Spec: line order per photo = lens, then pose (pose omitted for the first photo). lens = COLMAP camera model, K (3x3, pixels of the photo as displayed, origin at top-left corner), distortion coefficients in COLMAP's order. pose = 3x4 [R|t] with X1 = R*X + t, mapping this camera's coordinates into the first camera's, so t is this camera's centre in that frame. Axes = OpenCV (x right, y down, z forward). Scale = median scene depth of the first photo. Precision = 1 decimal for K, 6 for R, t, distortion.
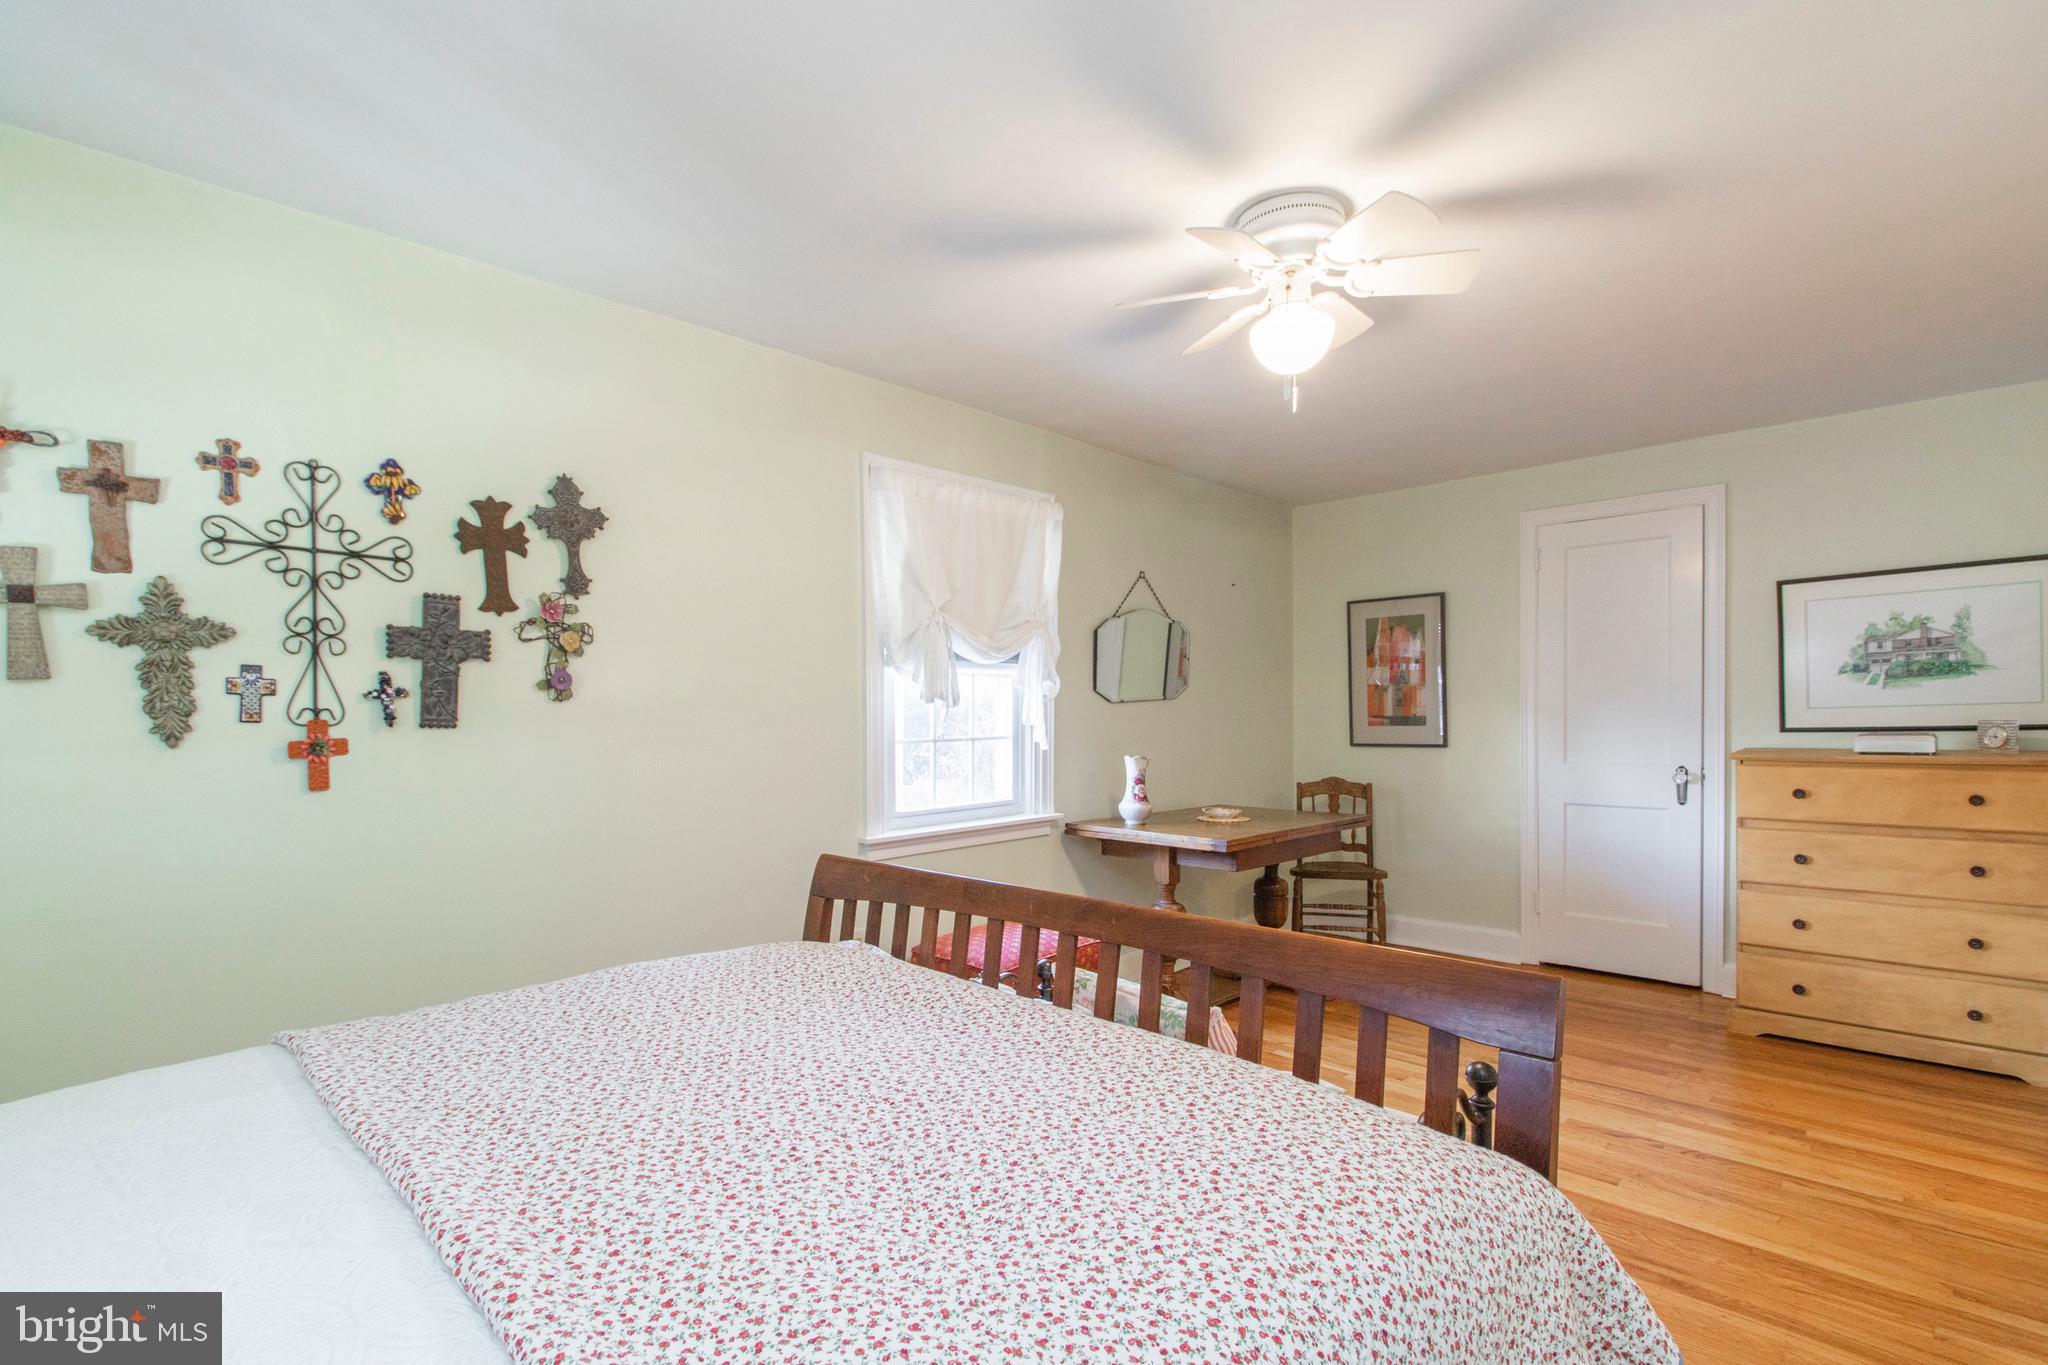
lens RADIAL K [[947.7, 0, 1044.5], [0, 947.7, 721.5], [0, 0, 1]] dist [-0.002365, 0.001424]
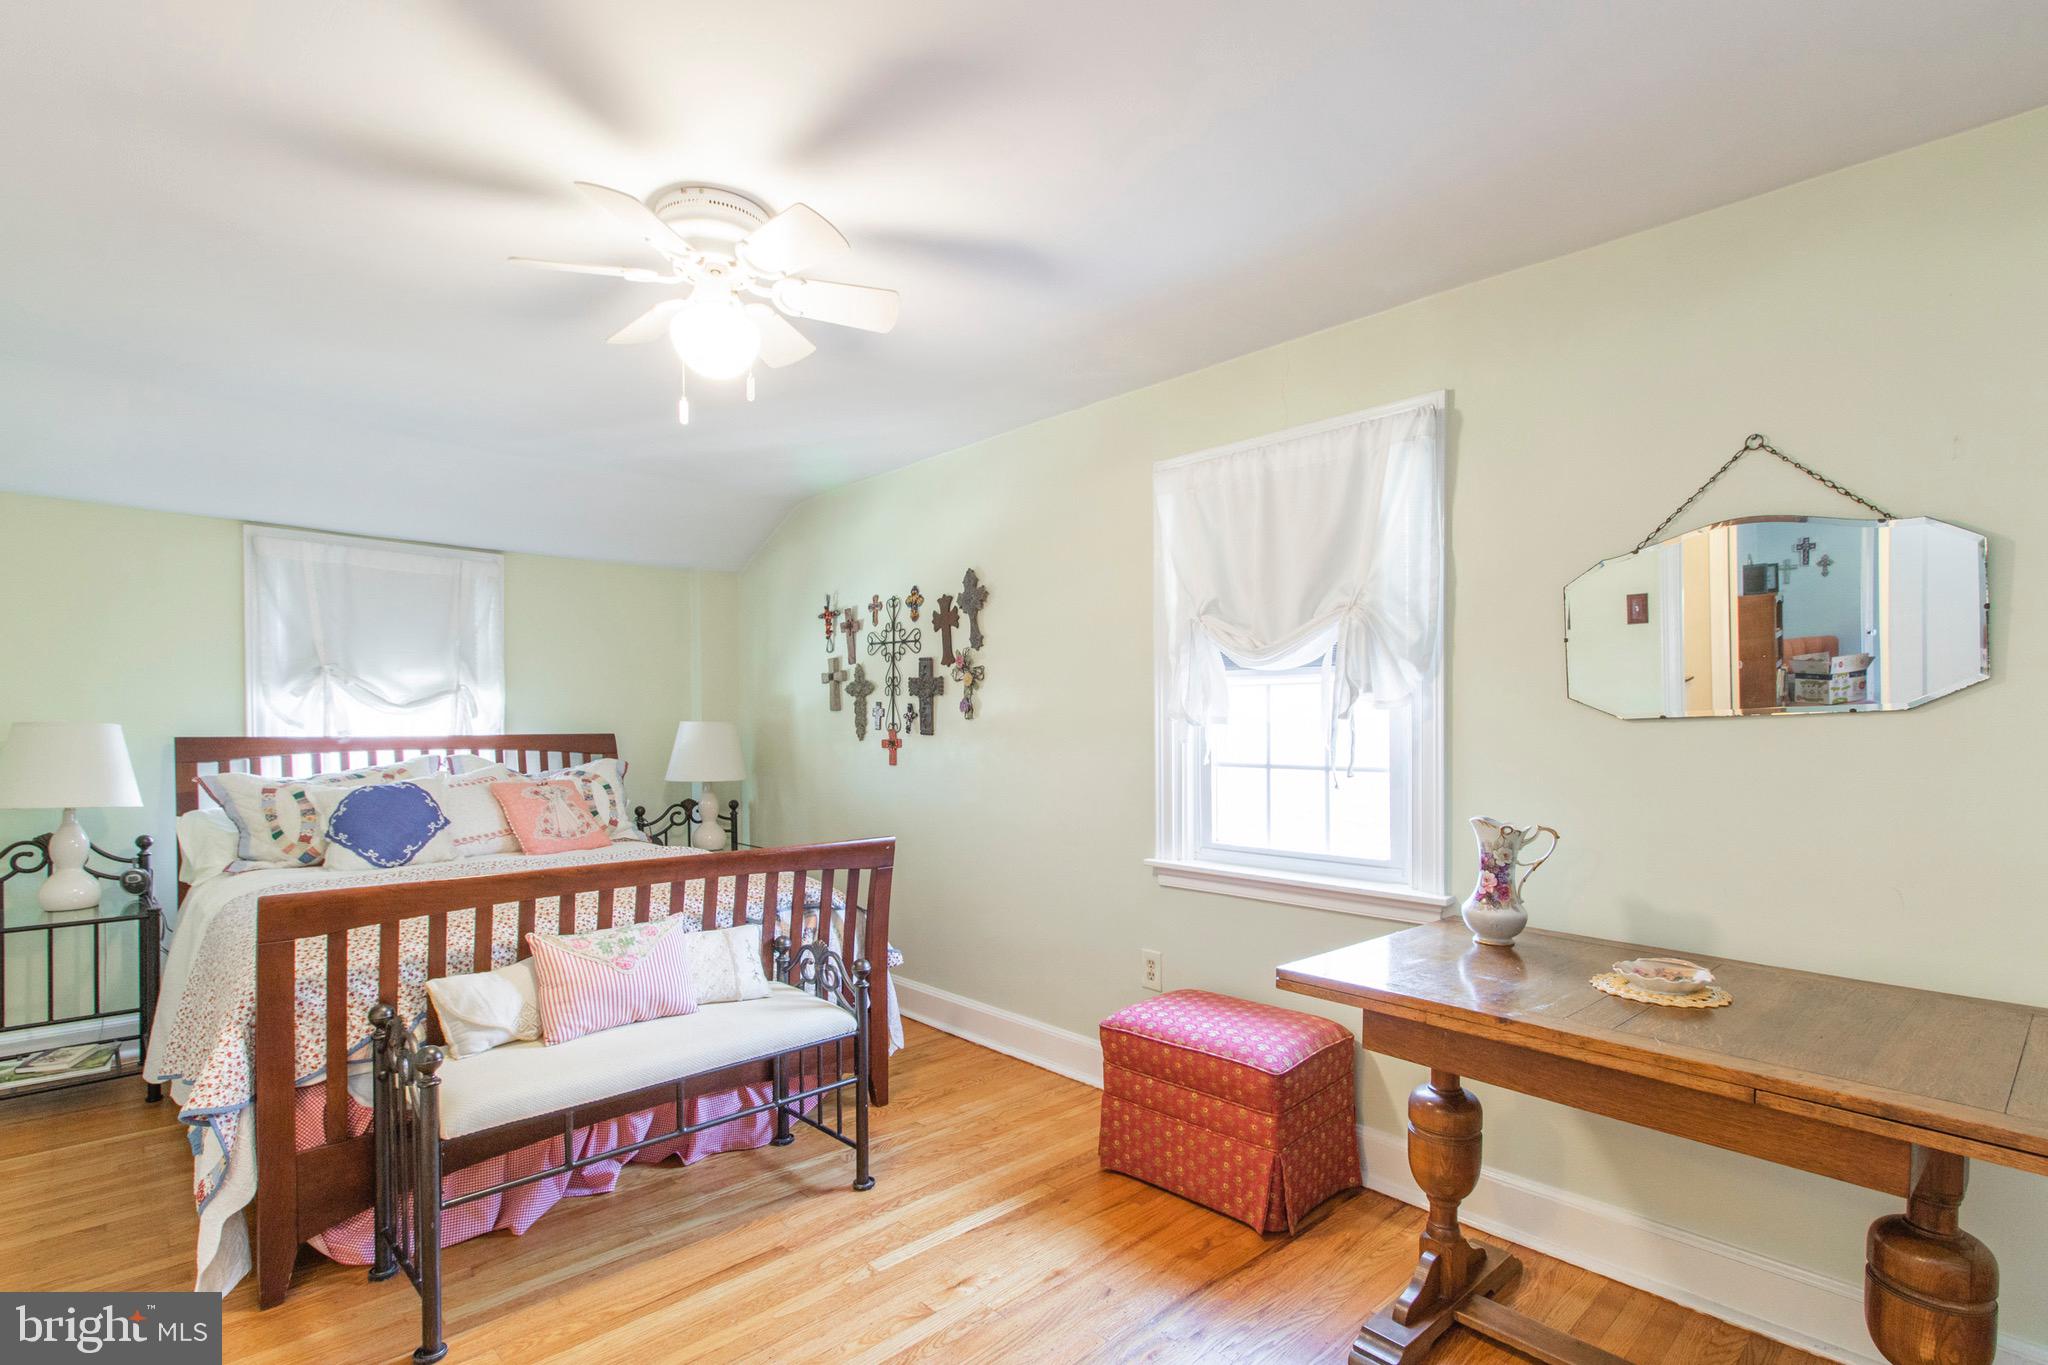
lens RADIAL K [[947.7, 0, 1027.8], [0, 947.7, 694.2], [0, 0, 1]] dist [-0.002365, 0.001424]
pose [[-0.044499, 0.000181, -0.999009, 0.989175], [0.006821, 0.999977, -0.000123, -0.060025], [0.998986, -0.006819, -0.044499, 1.148991]]
